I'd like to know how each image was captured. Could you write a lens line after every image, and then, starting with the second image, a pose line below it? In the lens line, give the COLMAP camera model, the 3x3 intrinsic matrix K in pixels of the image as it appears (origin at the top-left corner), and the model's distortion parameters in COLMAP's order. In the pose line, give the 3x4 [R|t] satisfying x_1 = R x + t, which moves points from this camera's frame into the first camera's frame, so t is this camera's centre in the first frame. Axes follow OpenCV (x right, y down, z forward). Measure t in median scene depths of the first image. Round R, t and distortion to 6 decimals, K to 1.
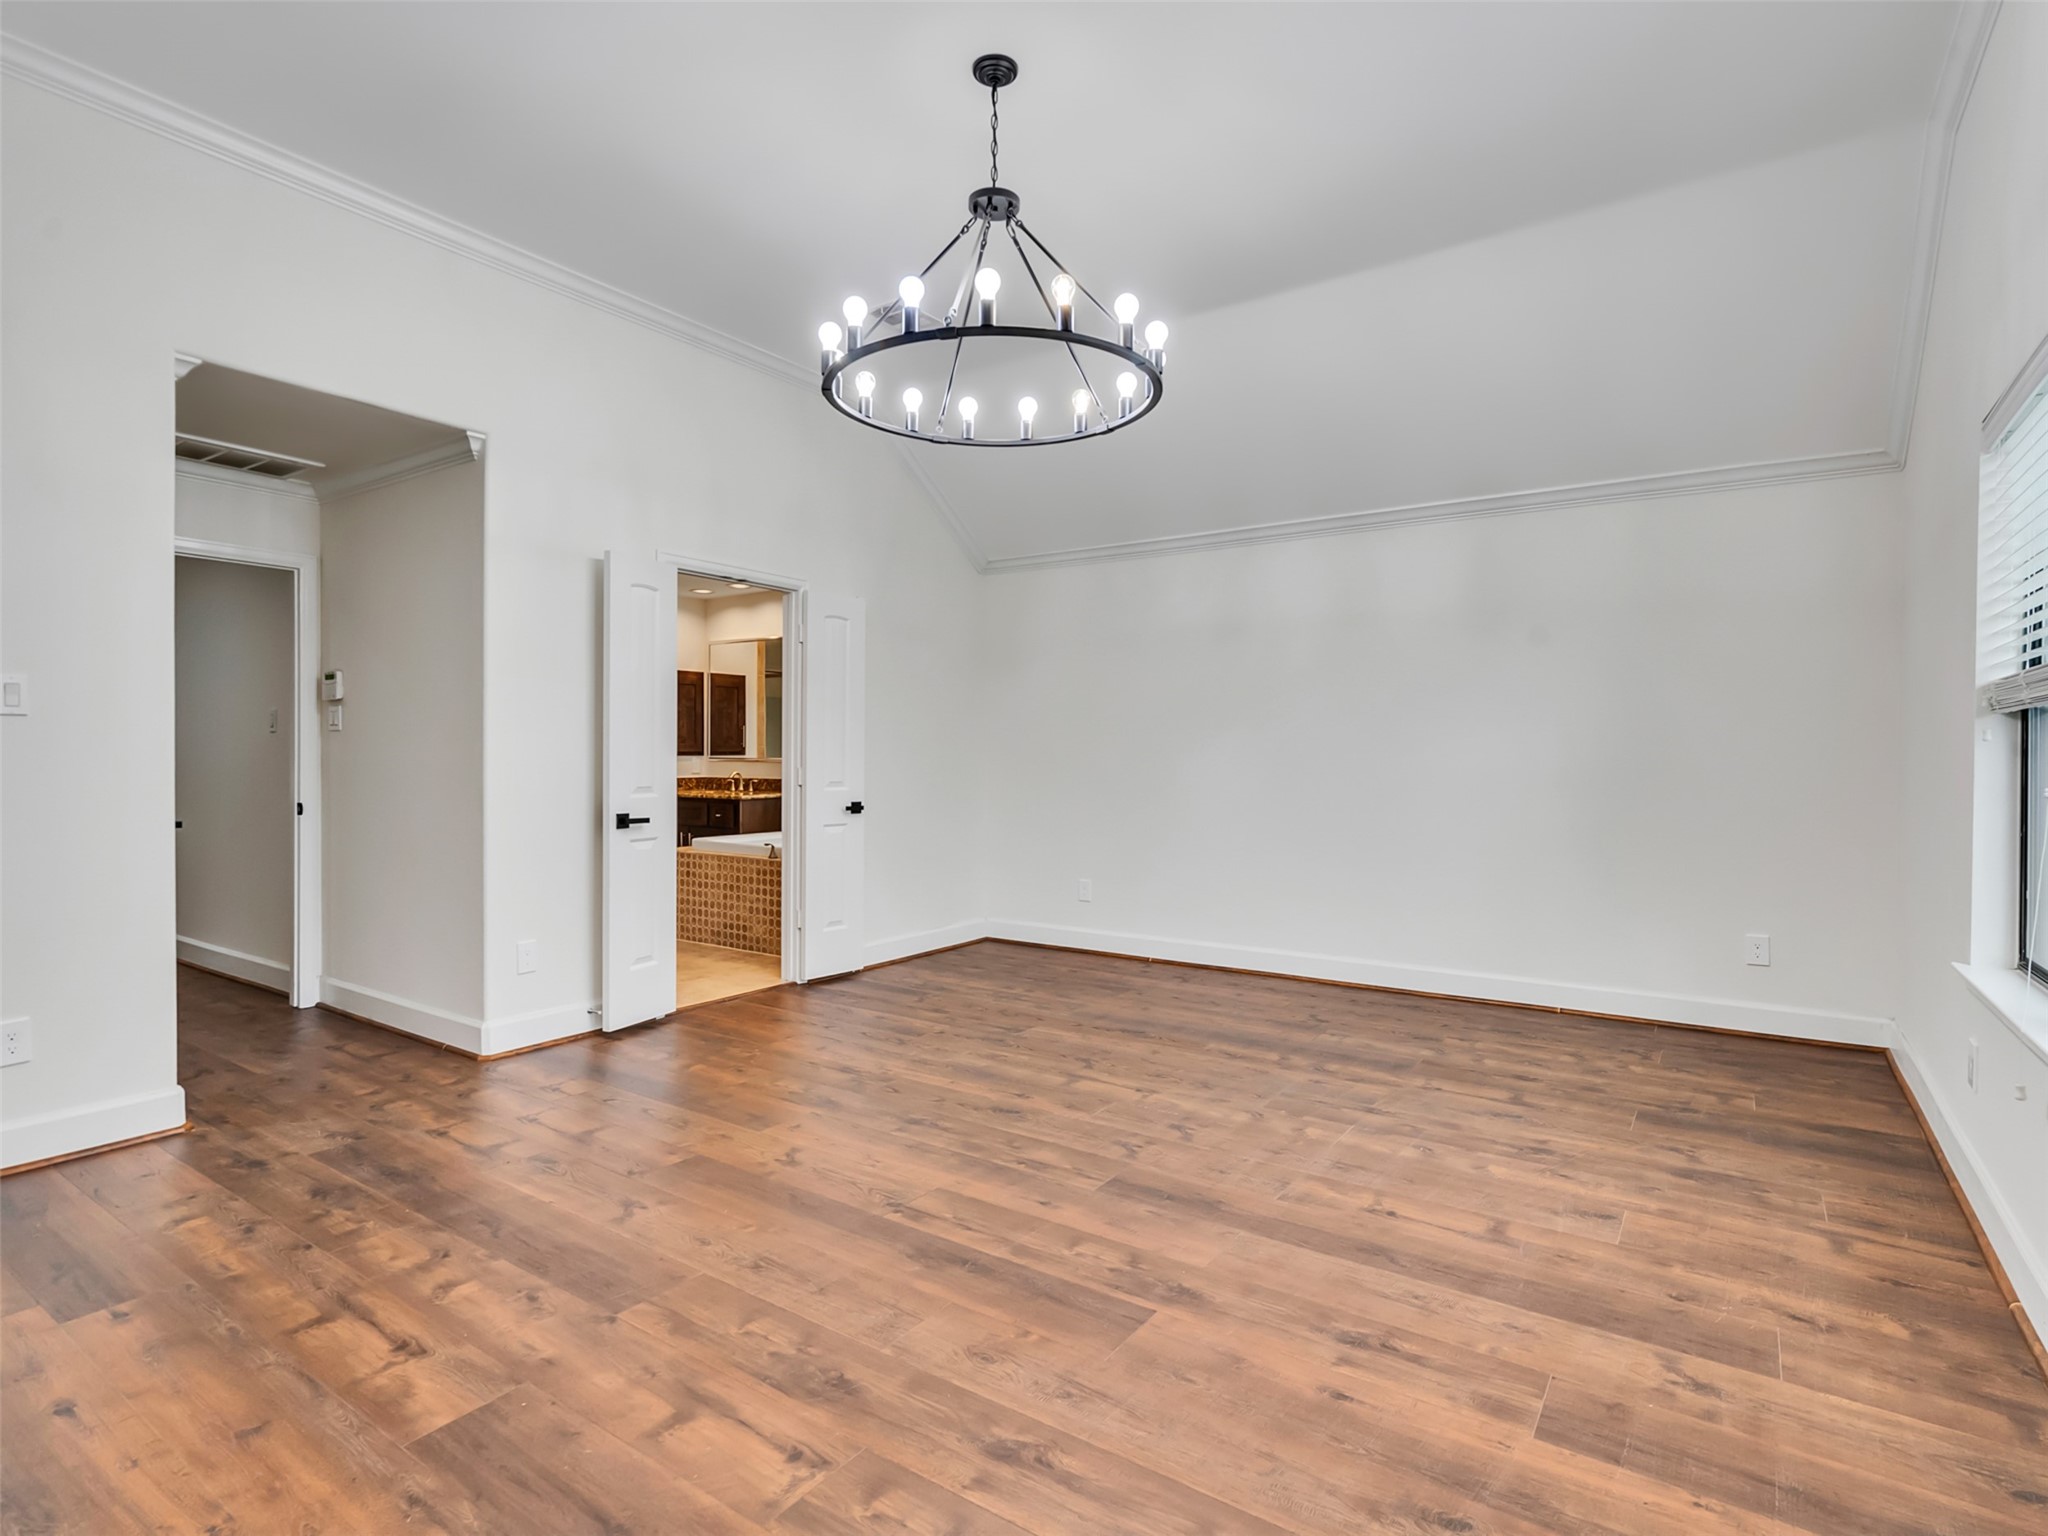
lens RADIAL K [[1050.2, 0, 1019.3], [0, 1050.2, 766.2], [0, 0, 1]] dist [-0.003580, -0.001620]
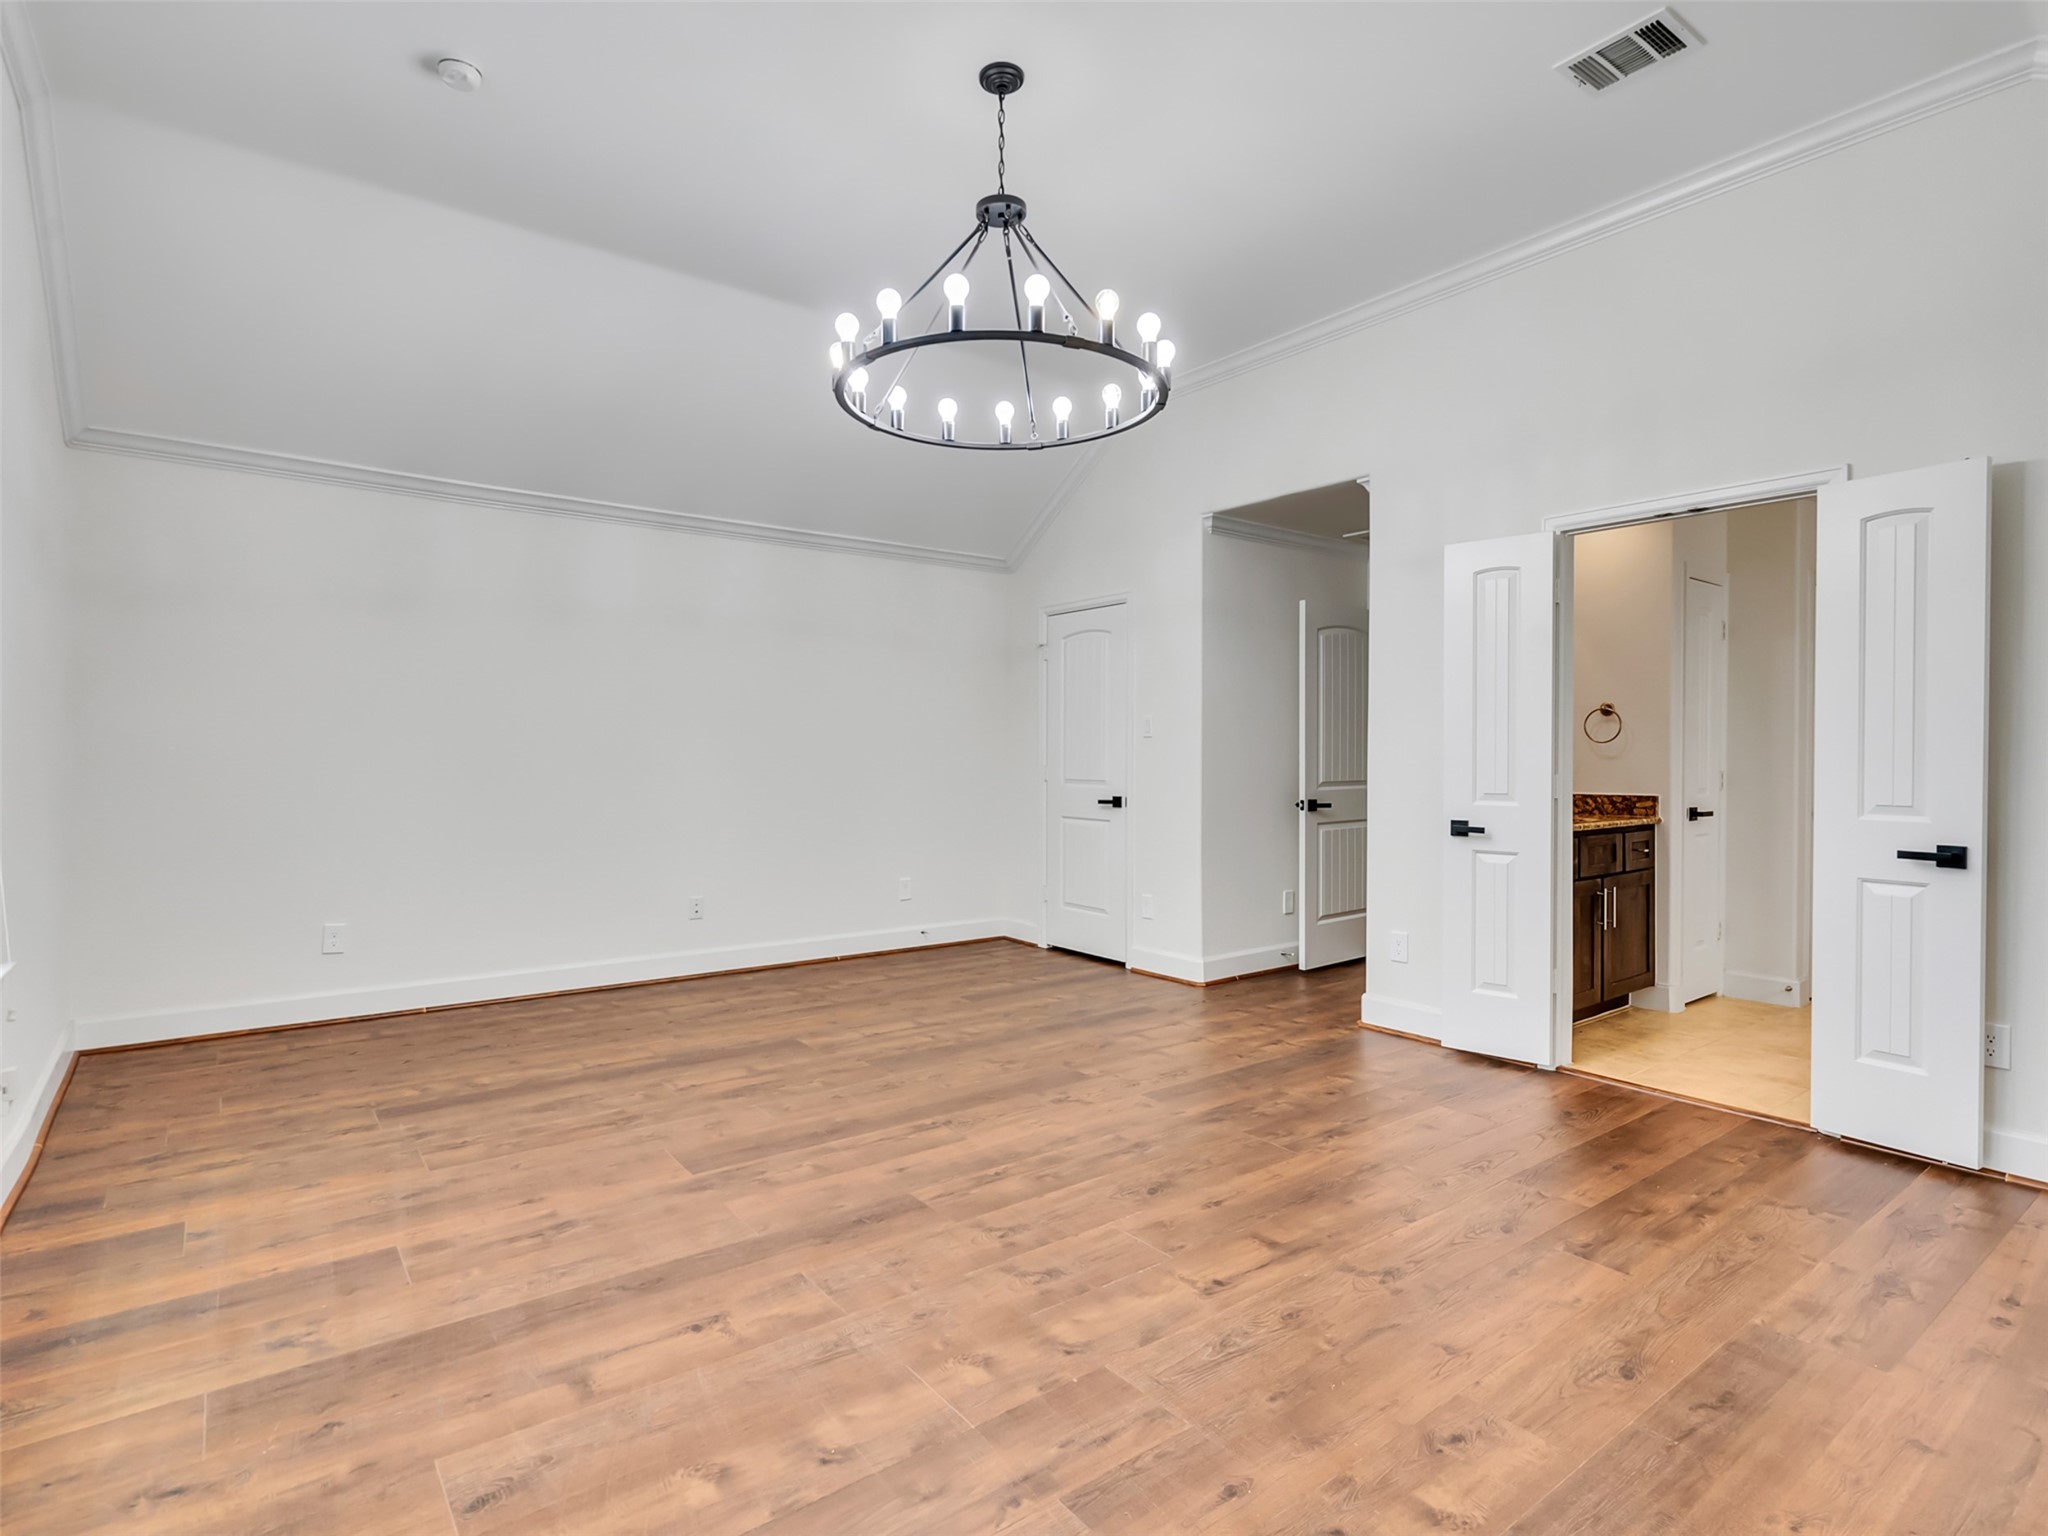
lens RADIAL K [[1050.2, 0, 1019.3], [0, 1050.2, 766.2], [0, 0, 1]] dist [-0.003580, -0.001620]
pose [[-0.315780, 0.002555, -0.948829, 1.146352], [-0.012756, 0.999895, 0.006938, -0.012741], [0.948747, 0.014295, -0.315715, 1.639069]]
